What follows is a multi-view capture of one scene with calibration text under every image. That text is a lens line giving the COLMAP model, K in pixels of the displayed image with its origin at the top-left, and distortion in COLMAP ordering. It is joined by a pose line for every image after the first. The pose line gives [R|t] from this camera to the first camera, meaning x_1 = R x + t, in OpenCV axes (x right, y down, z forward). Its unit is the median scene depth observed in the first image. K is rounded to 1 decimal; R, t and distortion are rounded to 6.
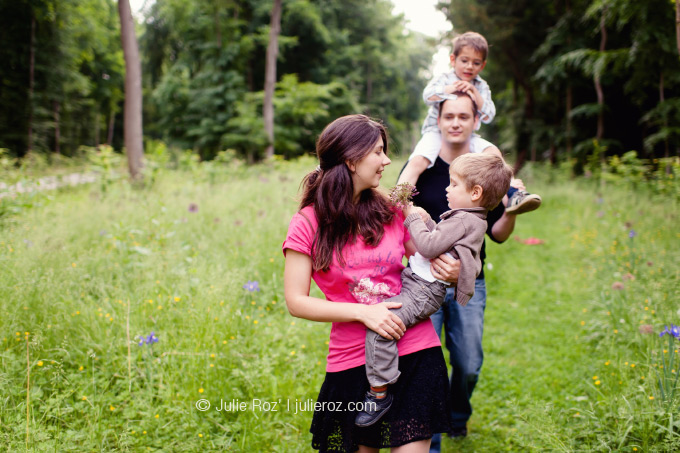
lens RADIAL K [[672.0, 0, 340.0], [0, 672.0, 226.5], [0, 0, 1]] dist [-0.009694, -0.008739]
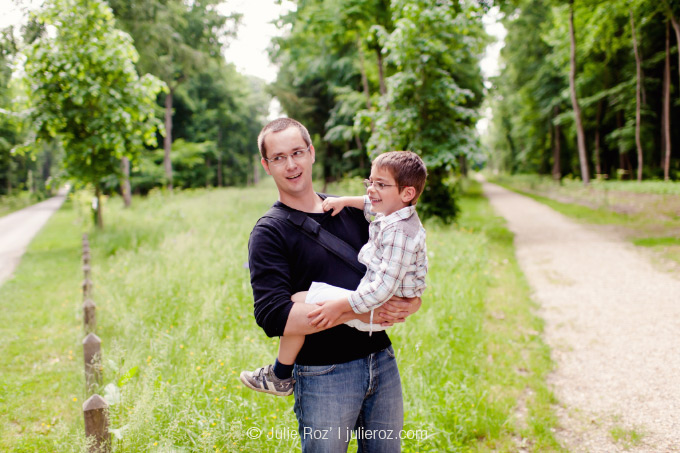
lens RADIAL K [[672.0, 0, 340.0], [0, 672.0, 226.5], [0, 0, 1]] dist [-0.009694, -0.008739]
pose [[0.970881, -0.083857, 0.224406, -0.054889], [0.094016, 0.994957, -0.034958, 0.048595], [-0.220342, 0.055038, 0.973869, -0.424324]]
